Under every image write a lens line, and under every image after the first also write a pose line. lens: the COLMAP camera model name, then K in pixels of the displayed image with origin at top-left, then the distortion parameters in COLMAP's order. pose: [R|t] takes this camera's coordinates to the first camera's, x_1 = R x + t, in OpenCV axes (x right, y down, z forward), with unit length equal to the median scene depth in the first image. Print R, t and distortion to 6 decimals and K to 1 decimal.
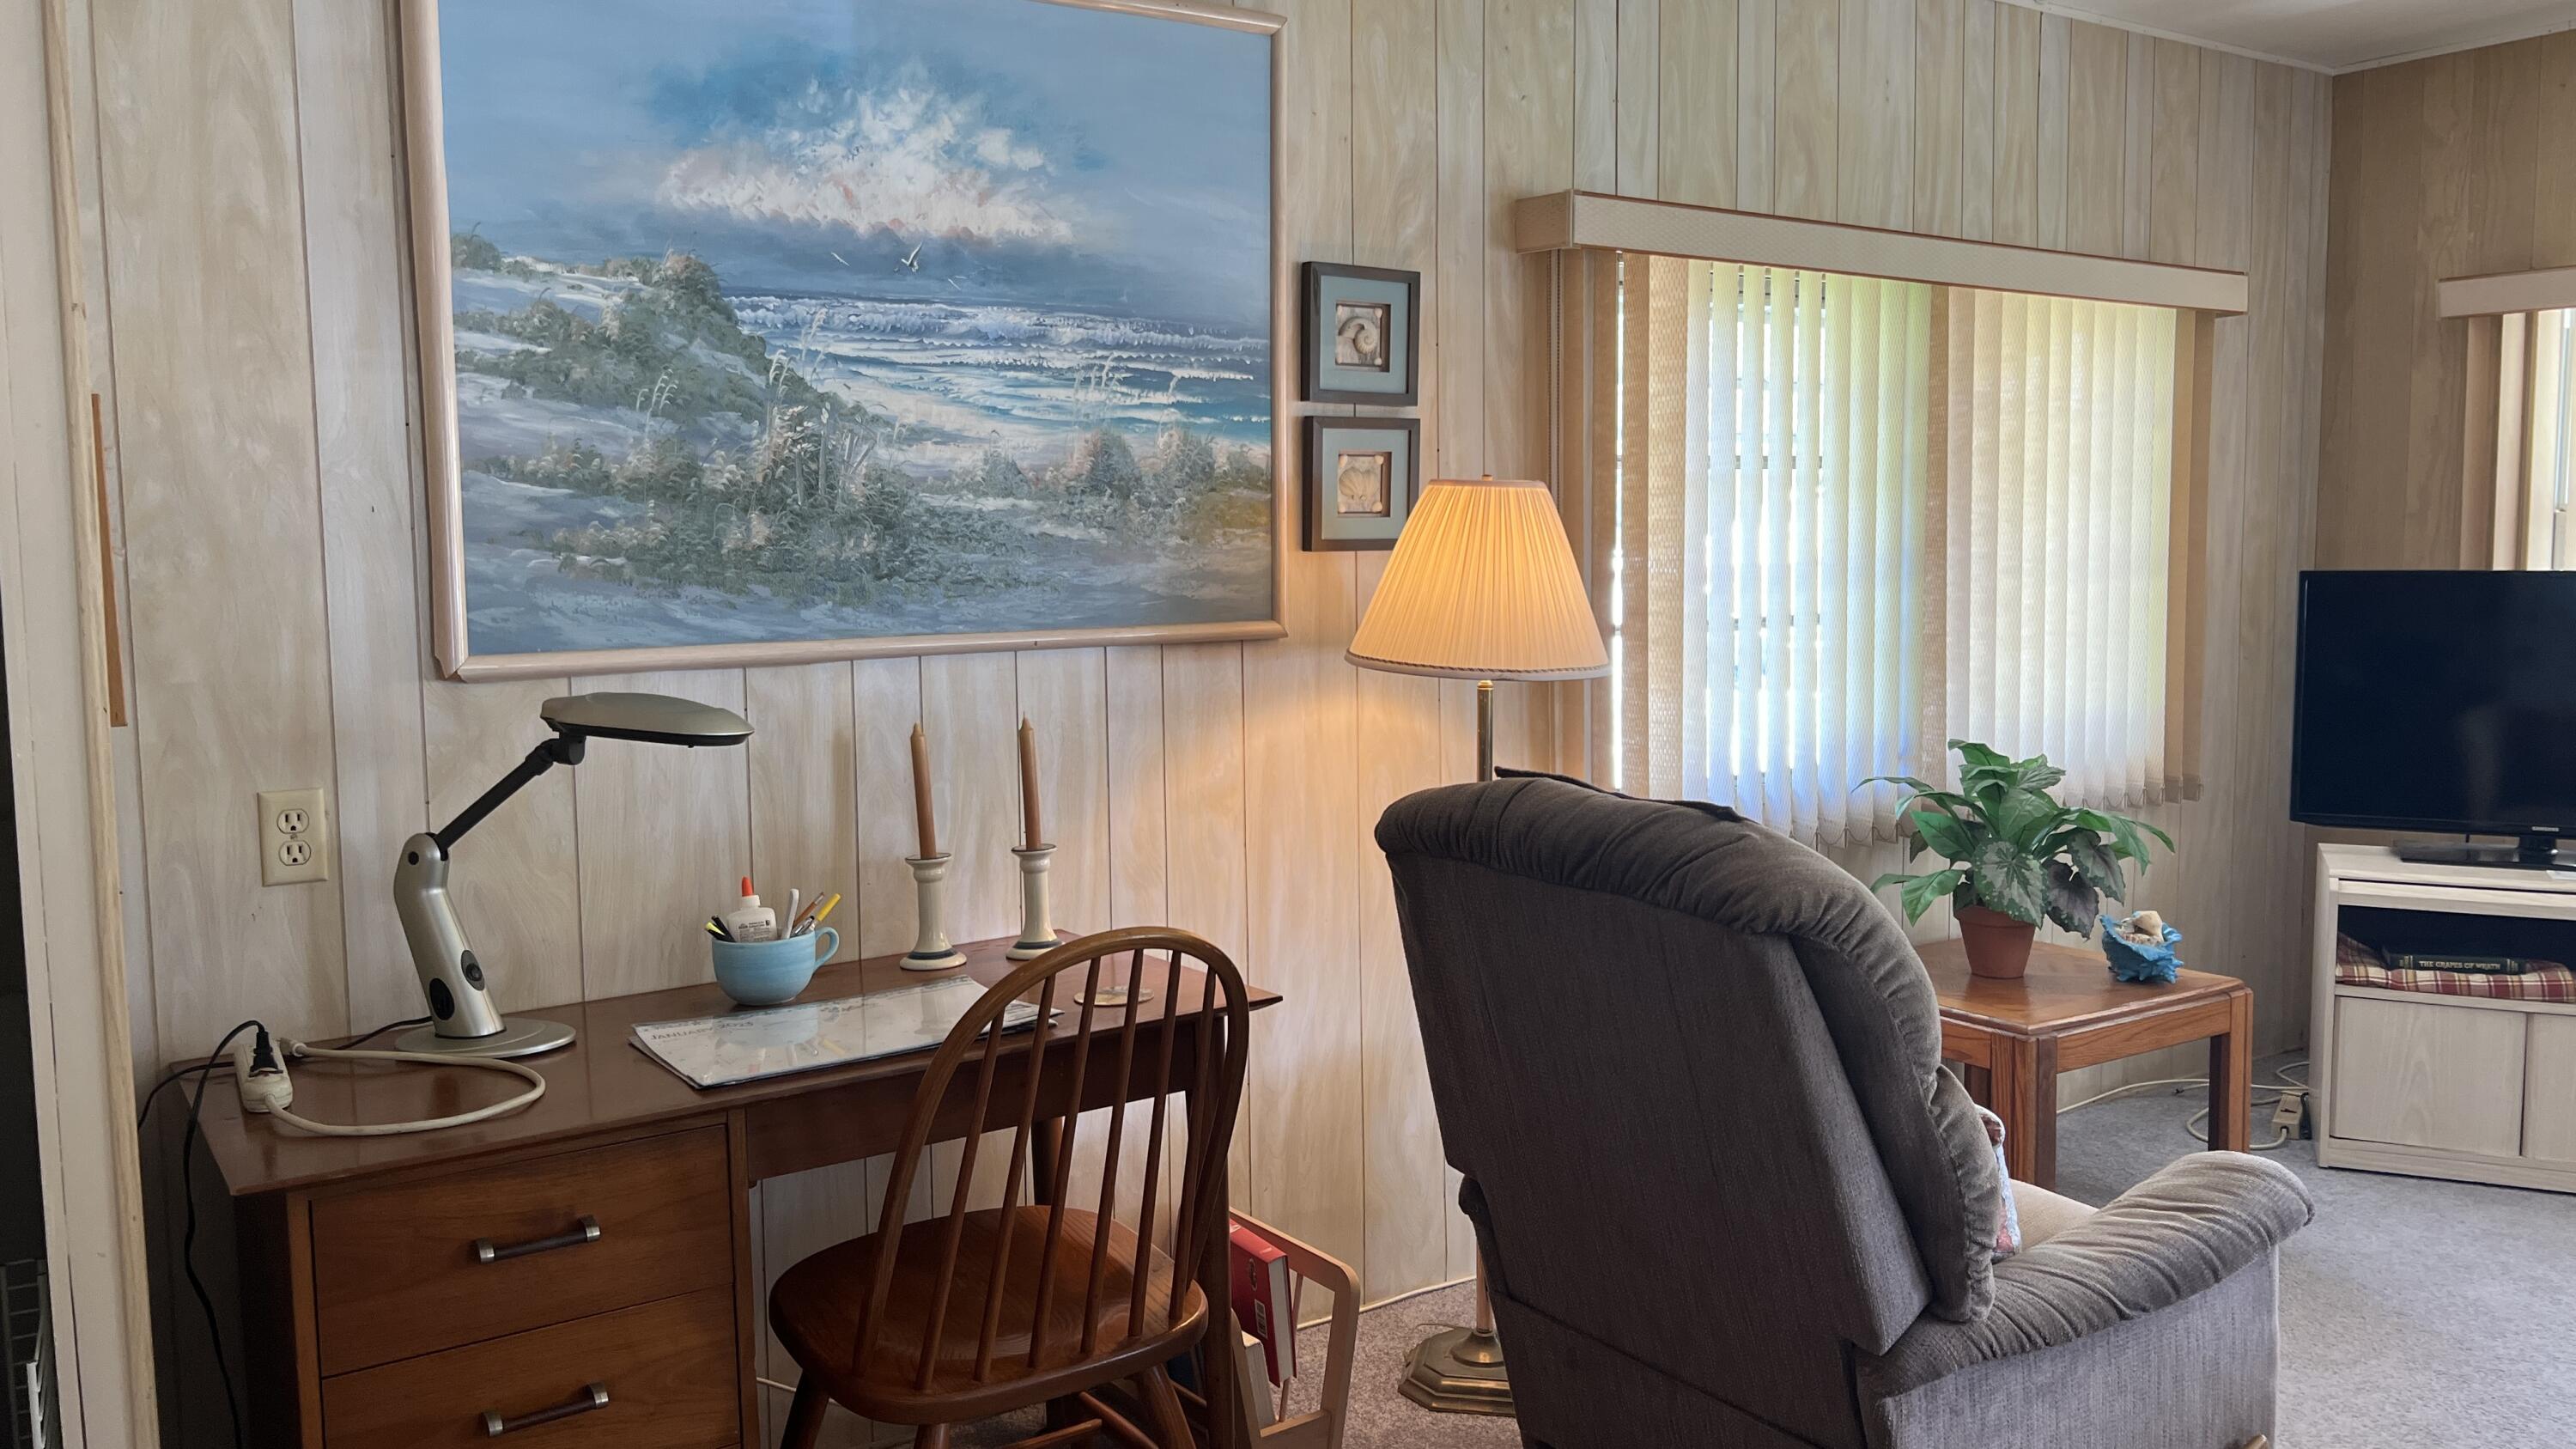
lens RADIAL K [[1921.8, 0, 1288.0], [0, 1921.8, 724.5], [0, 0, 1]] dist [0.004996, -0.004675]
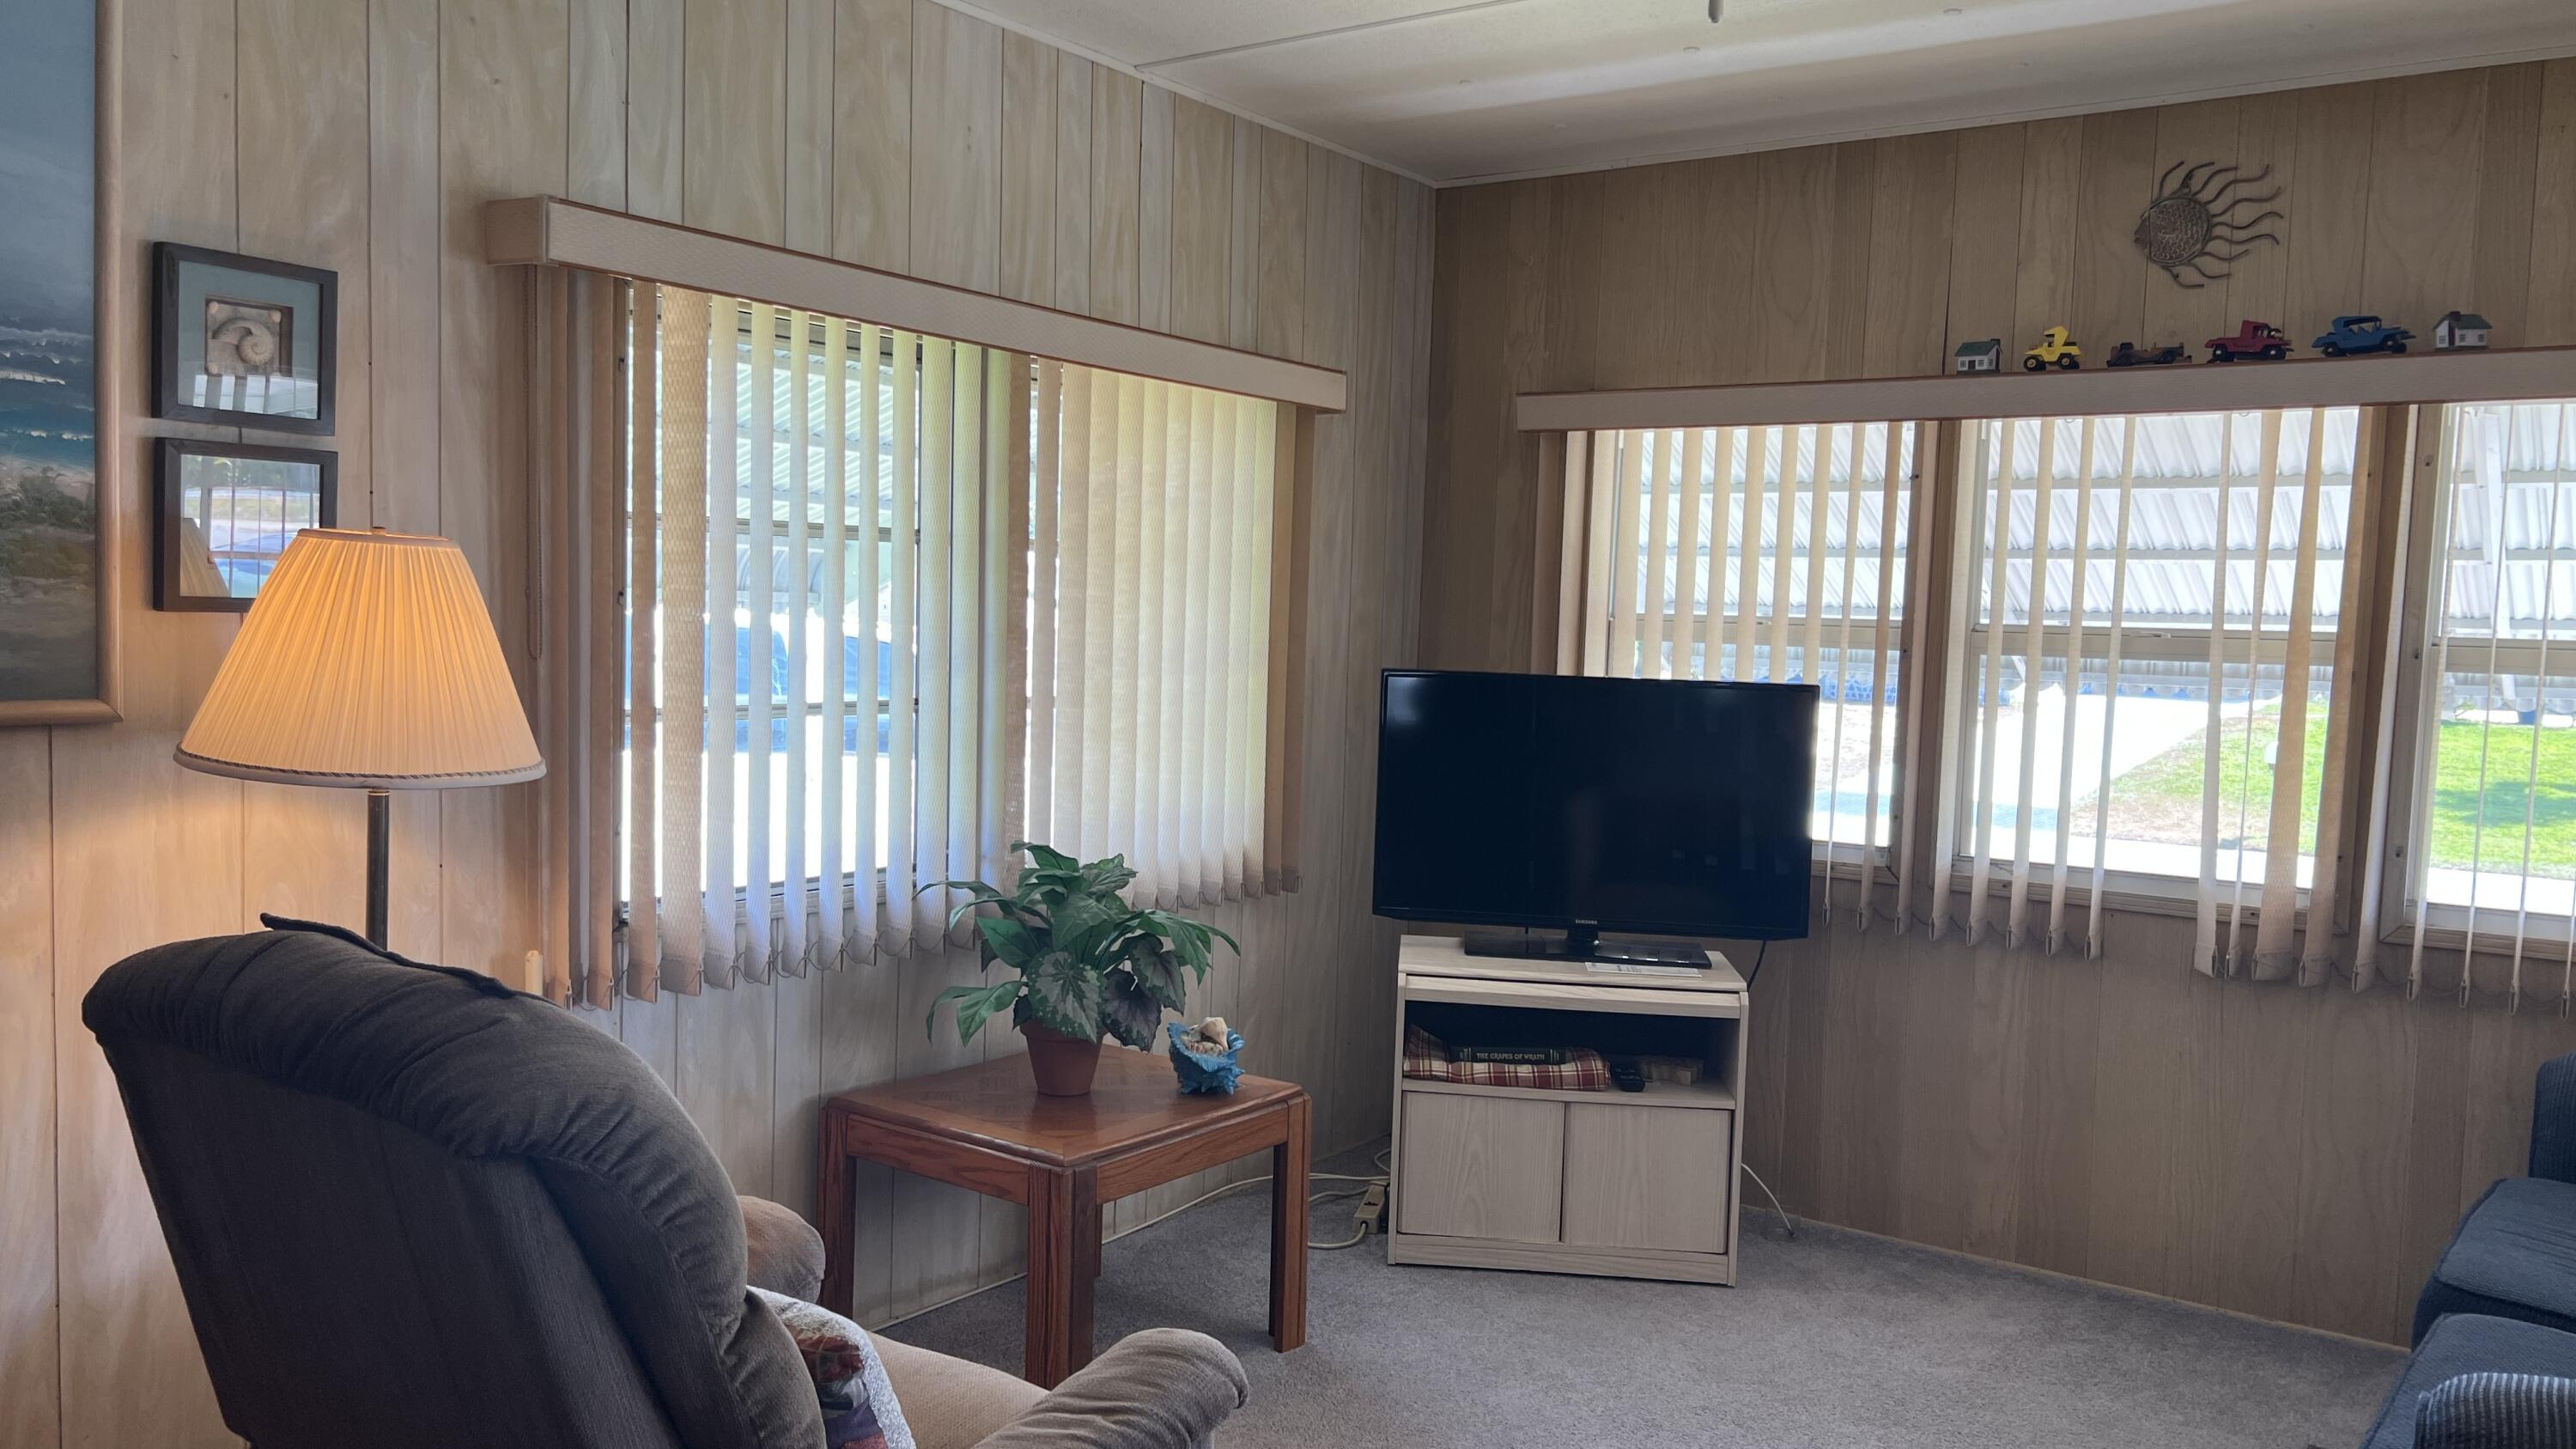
lens RADIAL K [[1938.3, 0, 1292.9], [0, 1938.3, 739.2], [0, 0, 1]] dist [0.087432, -0.109722]
pose [[0.930695, 0.017768, 0.365363, 0.127083], [-0.009555, 0.999660, -0.024273, -0.019954], [-0.365670, 0.019100, 0.930549, 0.076547]]
